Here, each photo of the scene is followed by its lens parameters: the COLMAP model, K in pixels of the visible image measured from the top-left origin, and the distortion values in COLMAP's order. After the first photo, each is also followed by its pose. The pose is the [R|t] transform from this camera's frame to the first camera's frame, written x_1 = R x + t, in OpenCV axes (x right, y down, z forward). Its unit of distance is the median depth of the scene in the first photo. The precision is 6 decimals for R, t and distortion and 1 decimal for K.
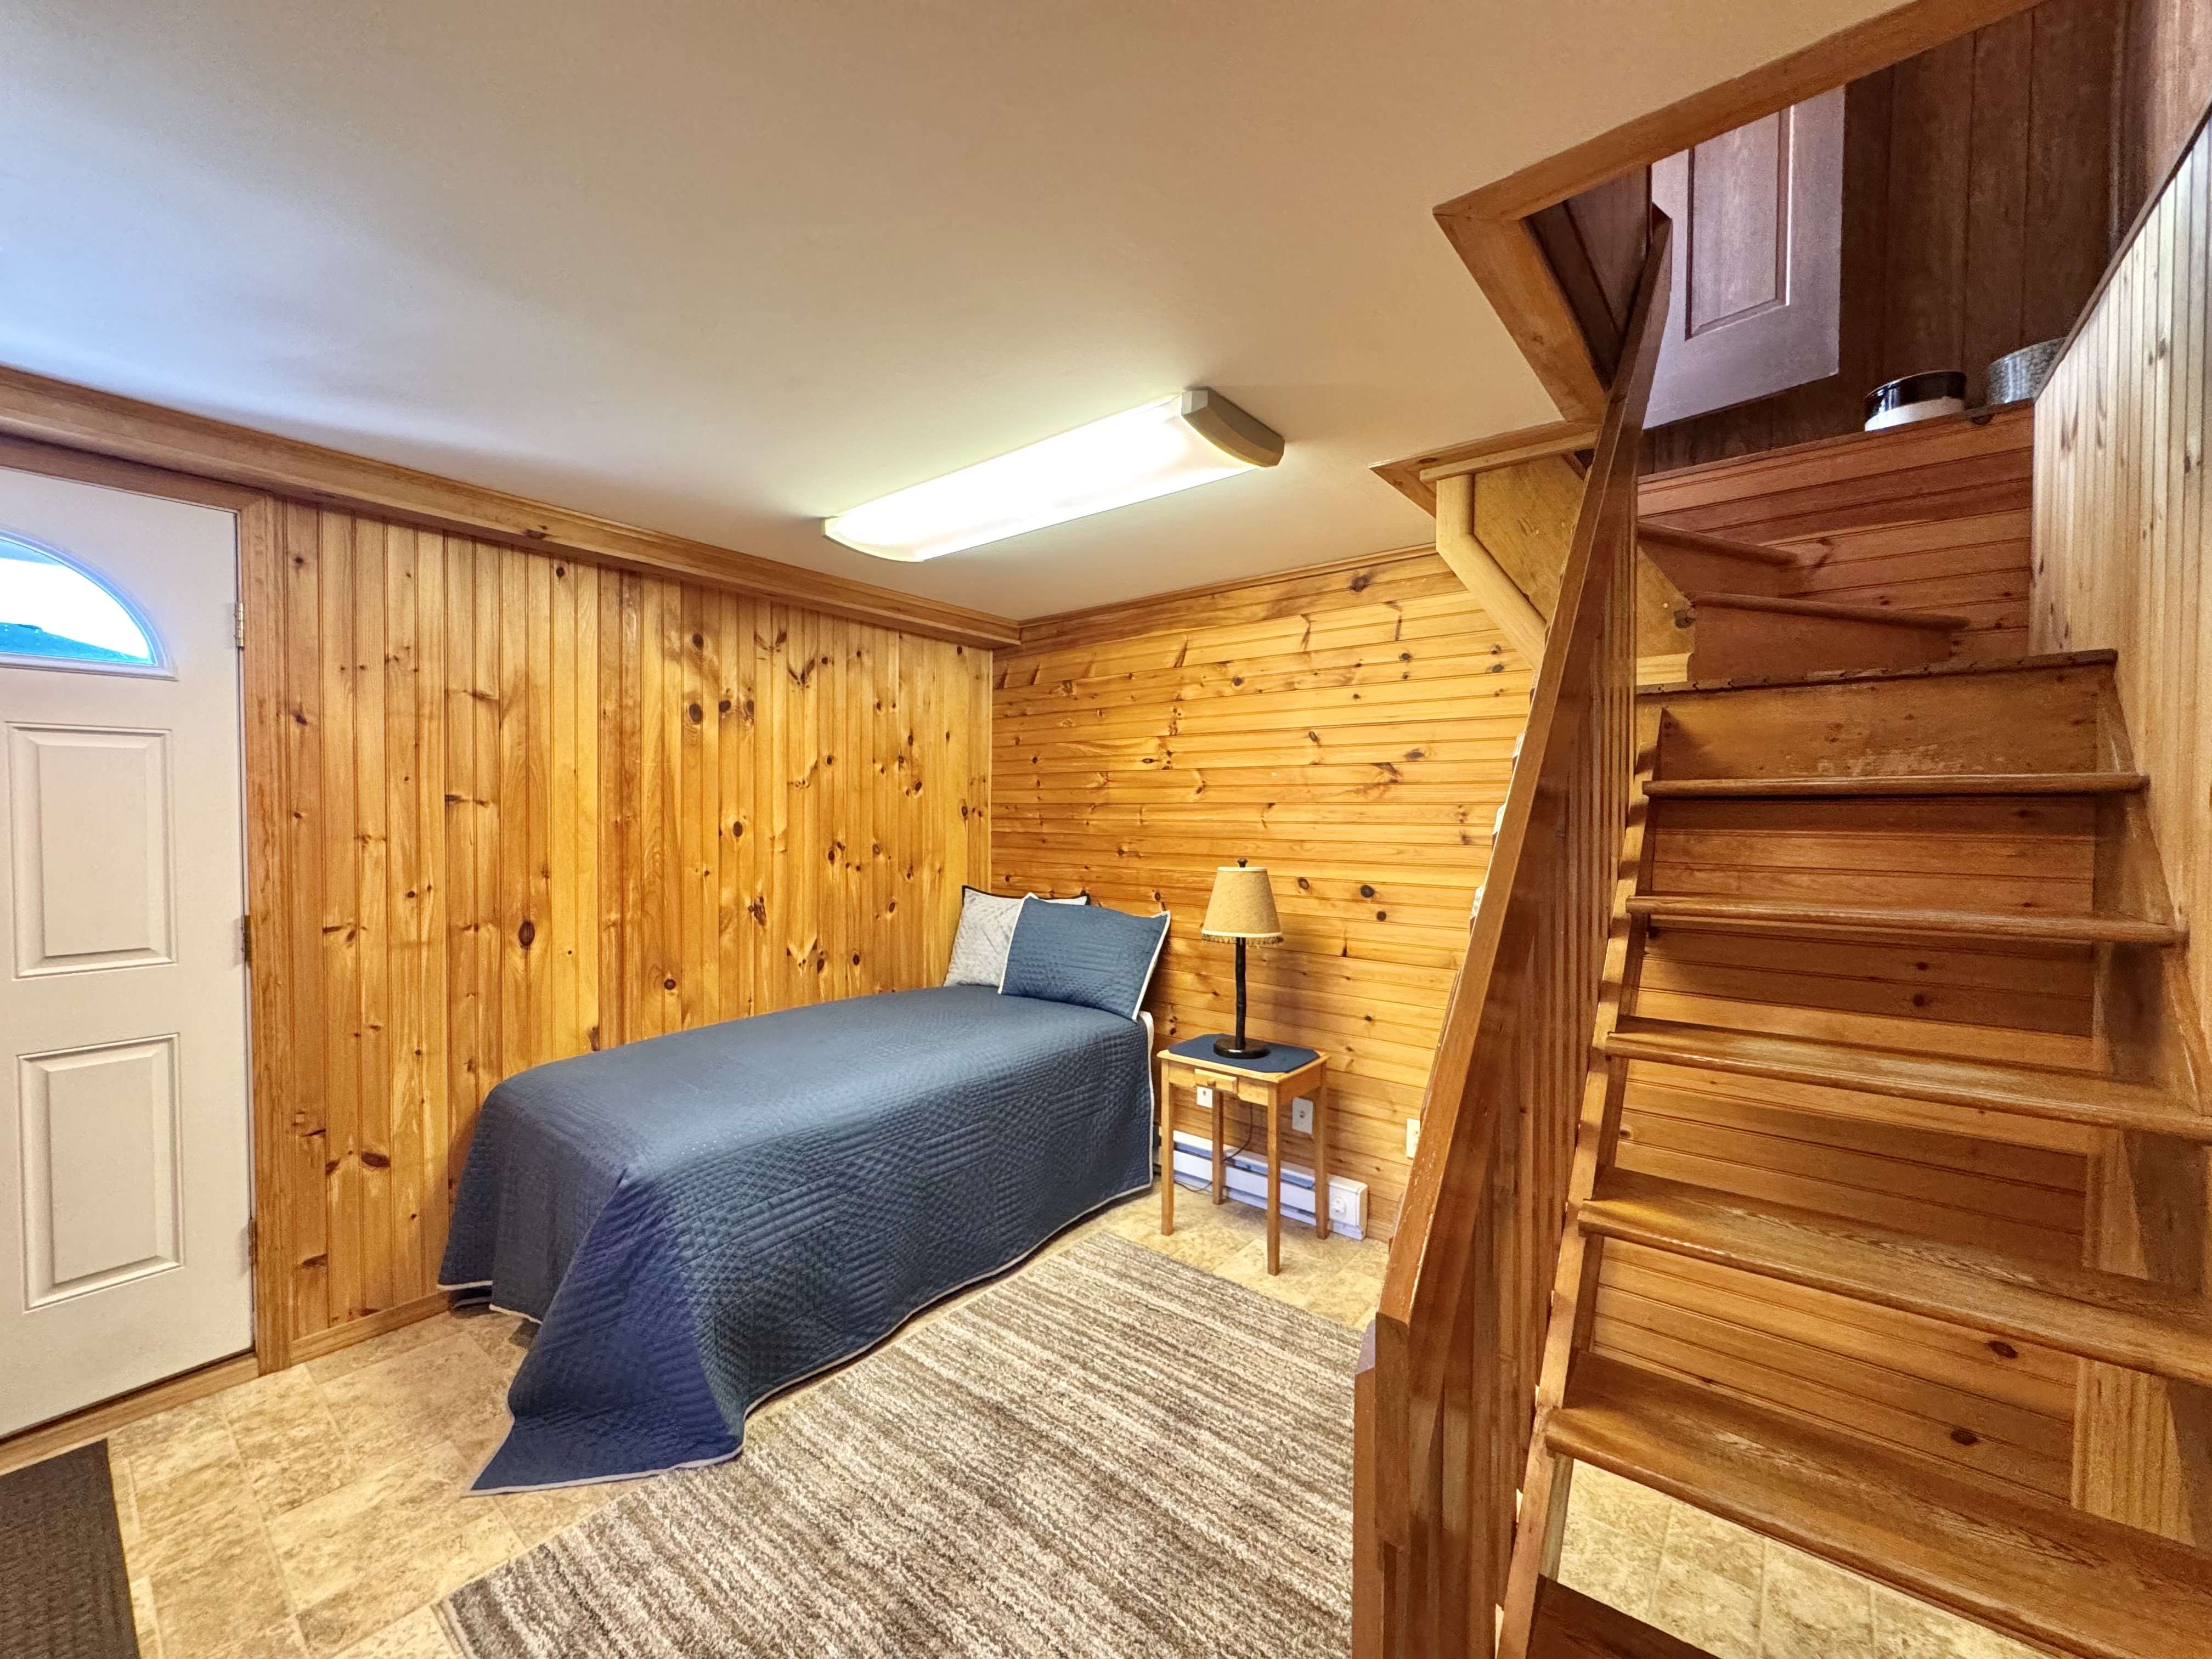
lens RADIAL K [[877.9, 0, 1106.0], [0, 877.9, 829.5], [0, 0, 1]] dist [-0.002603, -0.000151]
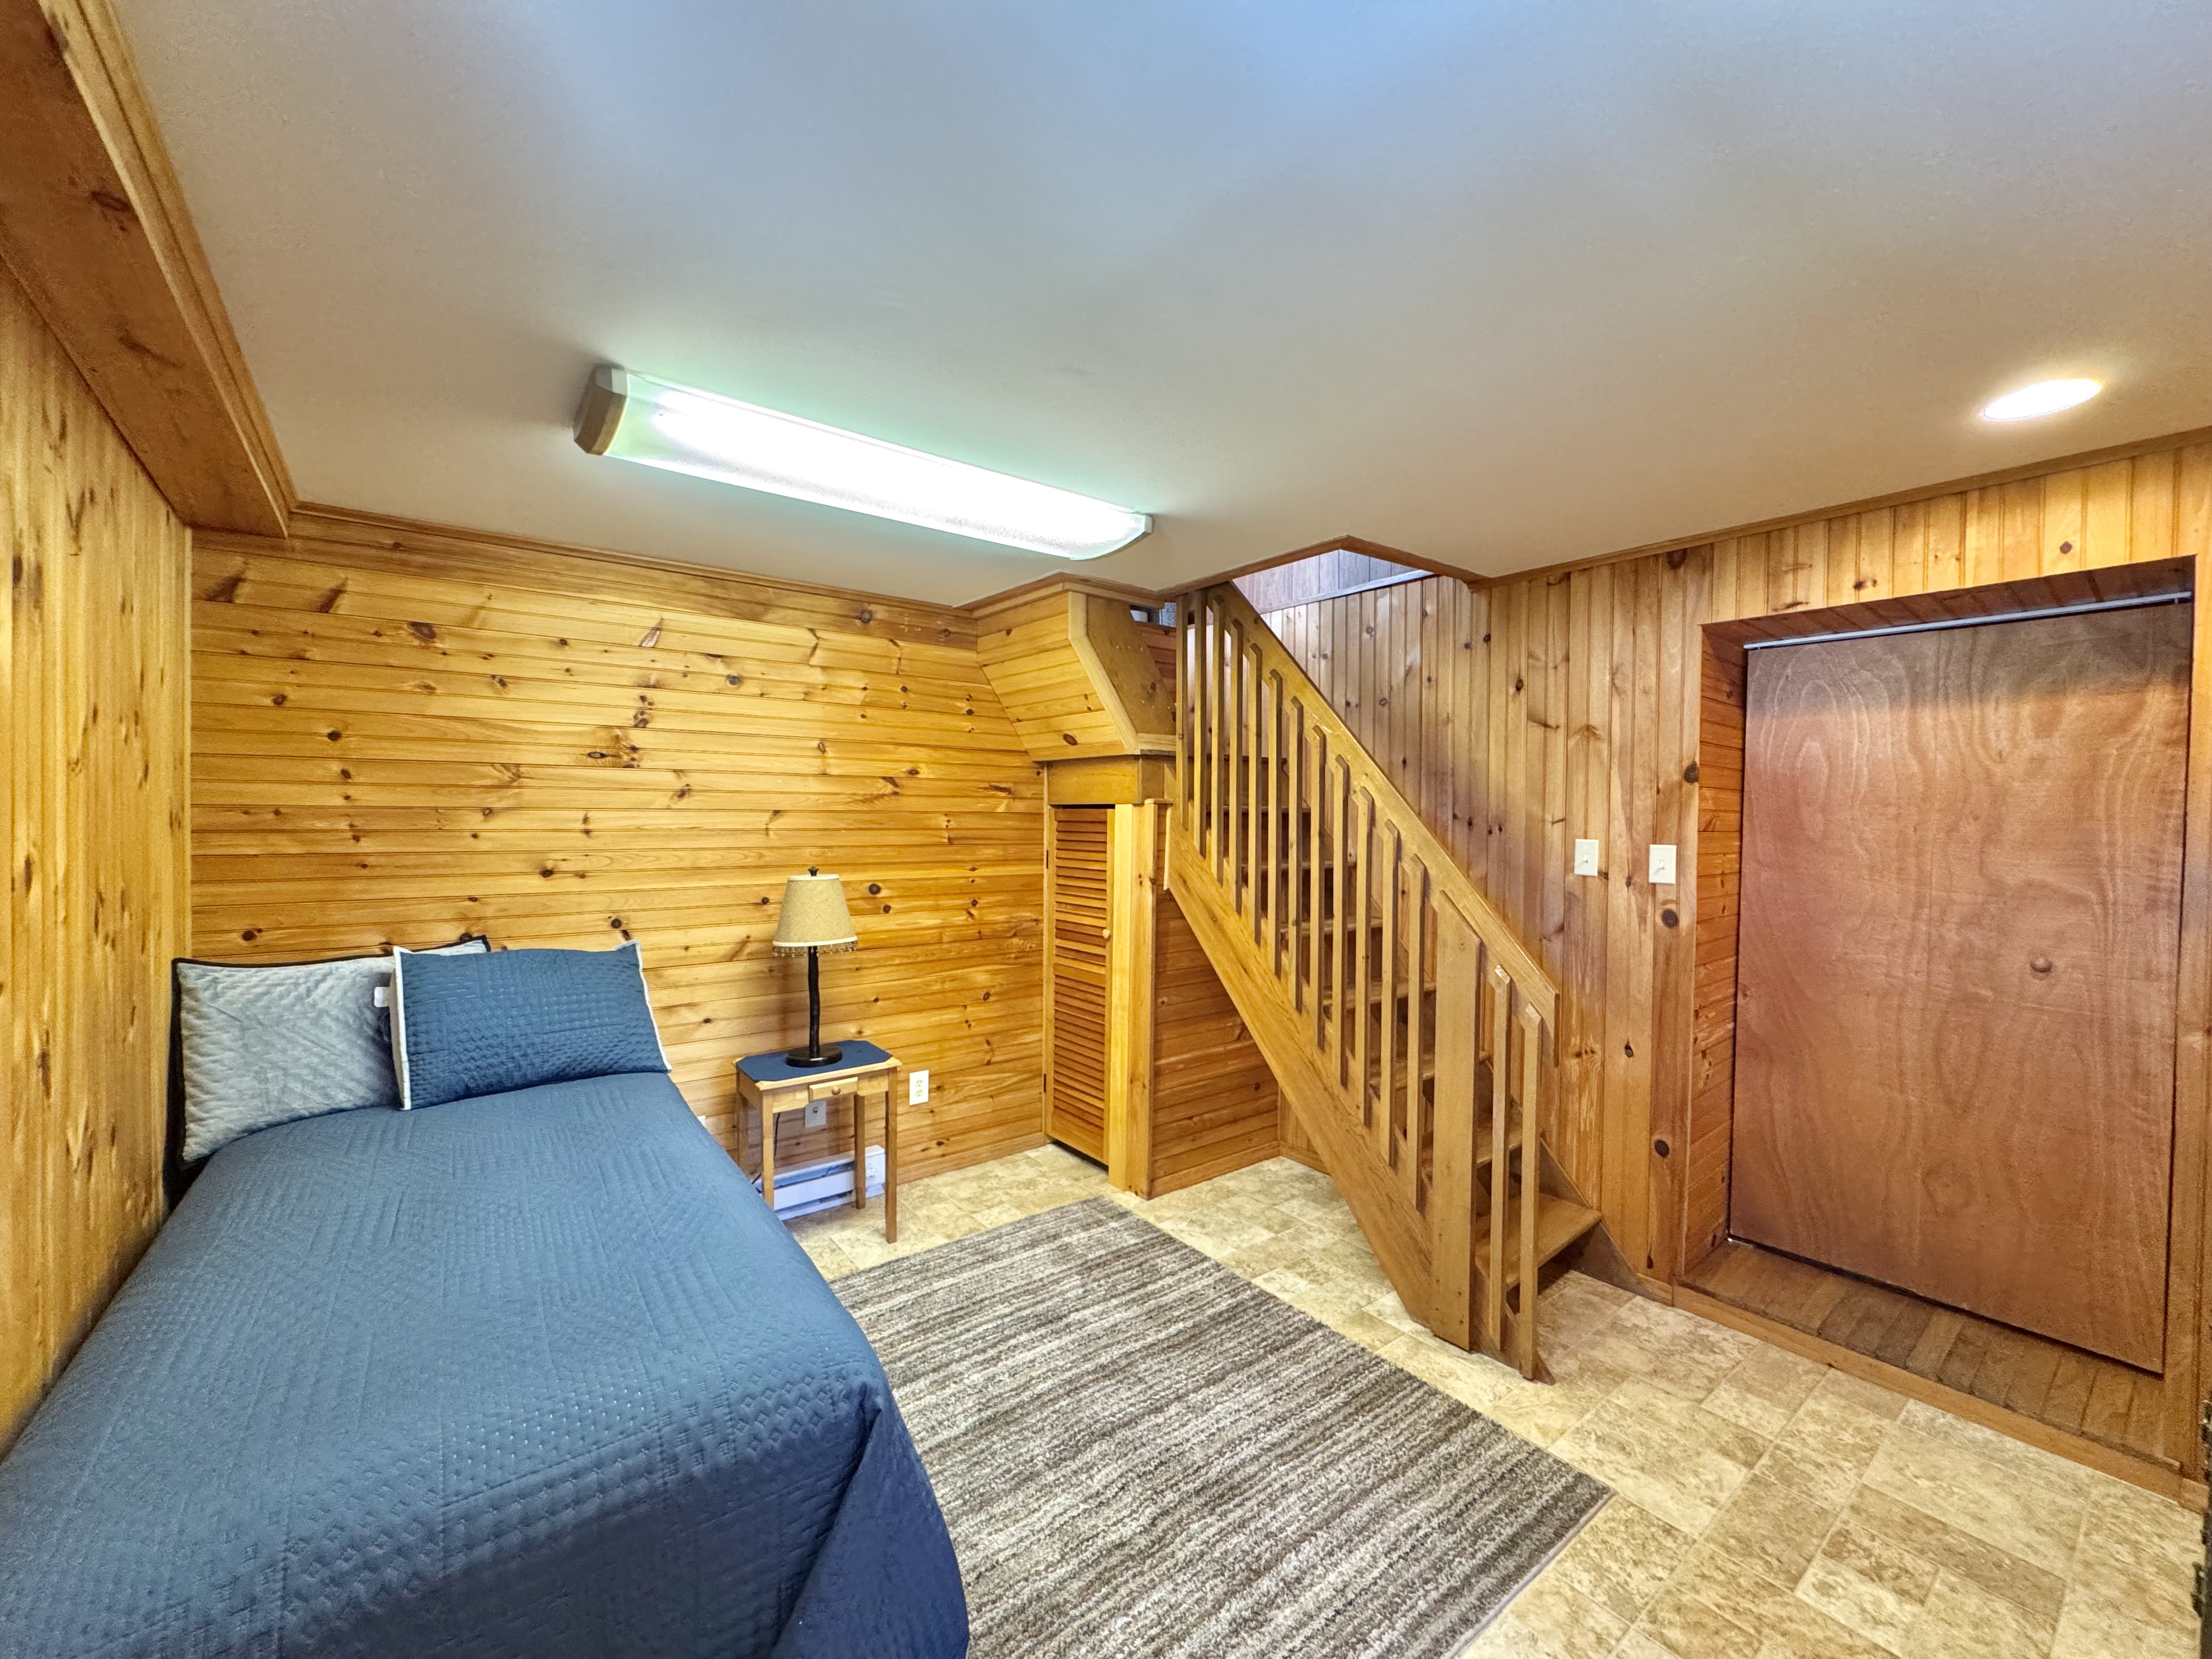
lens RADIAL K [[877.9, 0, 1106.0], [0, 877.9, 829.5], [0, 0, 1]] dist [-0.002603, -0.000151]
pose [[0.238387, -0.020378, 0.970956, -0.751244], [0.013279, 0.999755, 0.017722, -0.023287], [-0.971079, 0.008669, 0.238600, 0.445095]]
